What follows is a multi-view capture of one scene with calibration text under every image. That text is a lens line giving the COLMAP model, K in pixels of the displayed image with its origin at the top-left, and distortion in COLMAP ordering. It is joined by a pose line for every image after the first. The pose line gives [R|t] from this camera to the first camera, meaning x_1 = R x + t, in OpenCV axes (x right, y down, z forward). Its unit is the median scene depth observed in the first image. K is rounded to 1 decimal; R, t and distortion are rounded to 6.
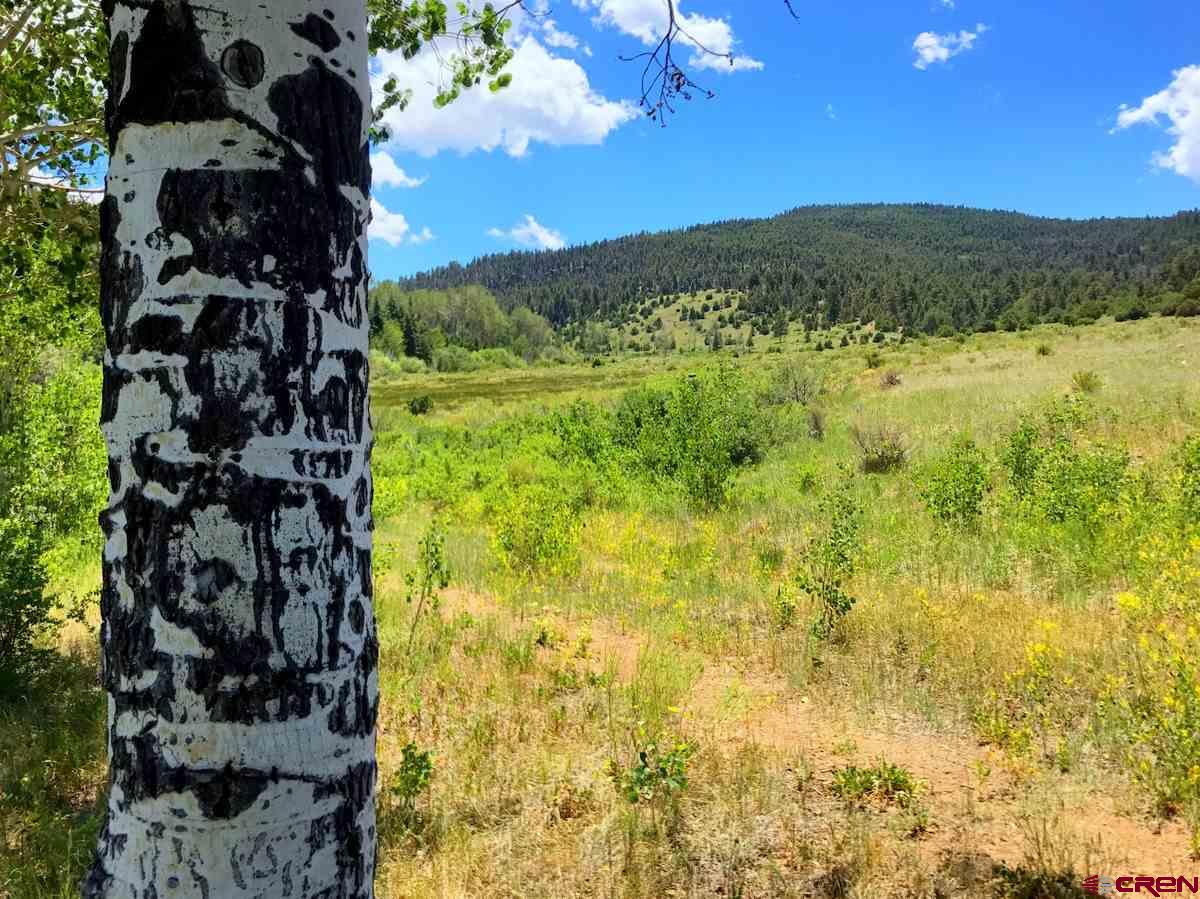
lens RADIAL K [[1017.0, 0, 600.0], [0, 1017.0, 449.5], [0, 0, 1]] dist [0.001417, 0.005624]
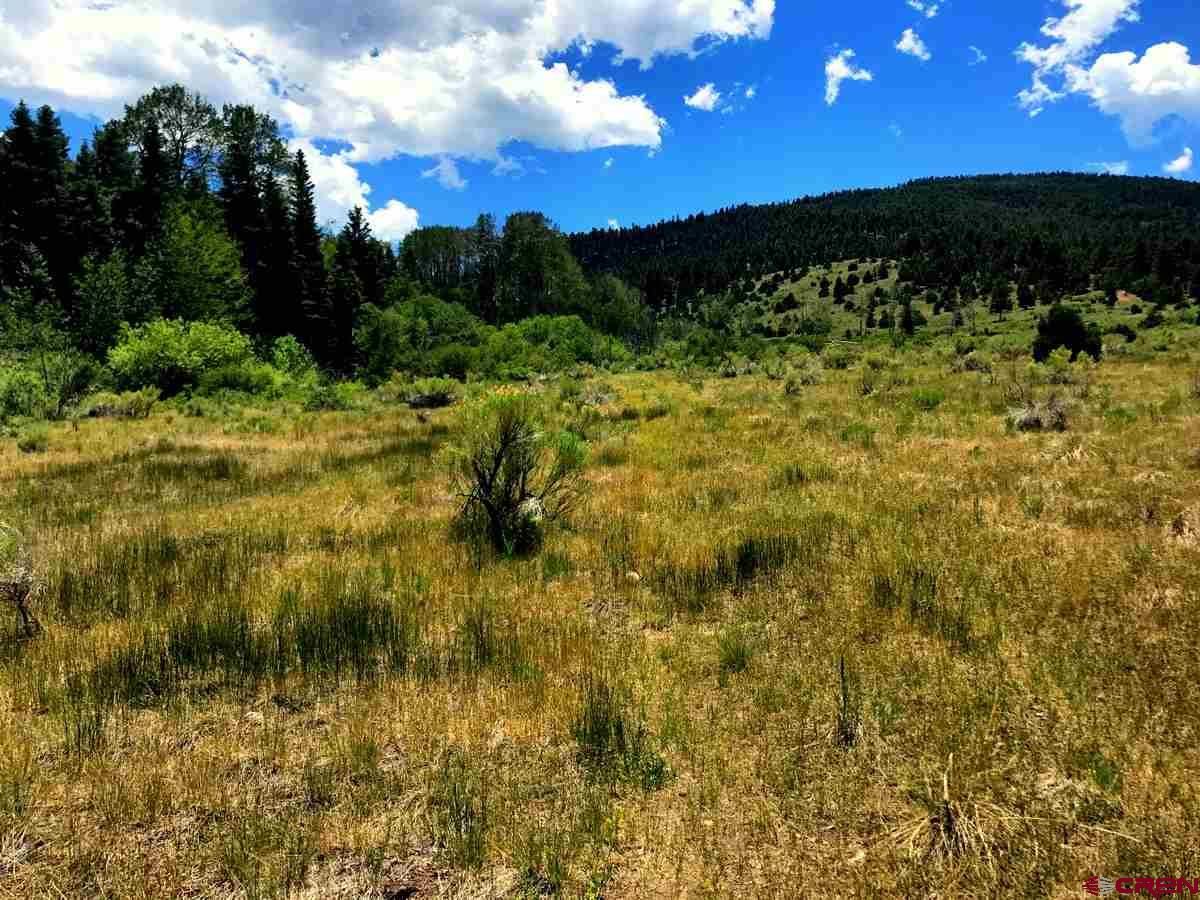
lens RADIAL K [[1017.0, 0, 600.0], [0, 1017.0, 450.0], [0, 0, 1]] dist [0.001417, 0.005624]
pose [[0.996698, -0.001538, -0.081187, -0.019689], [0.001933, 0.999987, 0.004792, -0.018034], [0.081178, -0.004933, 0.996687, 0.237633]]
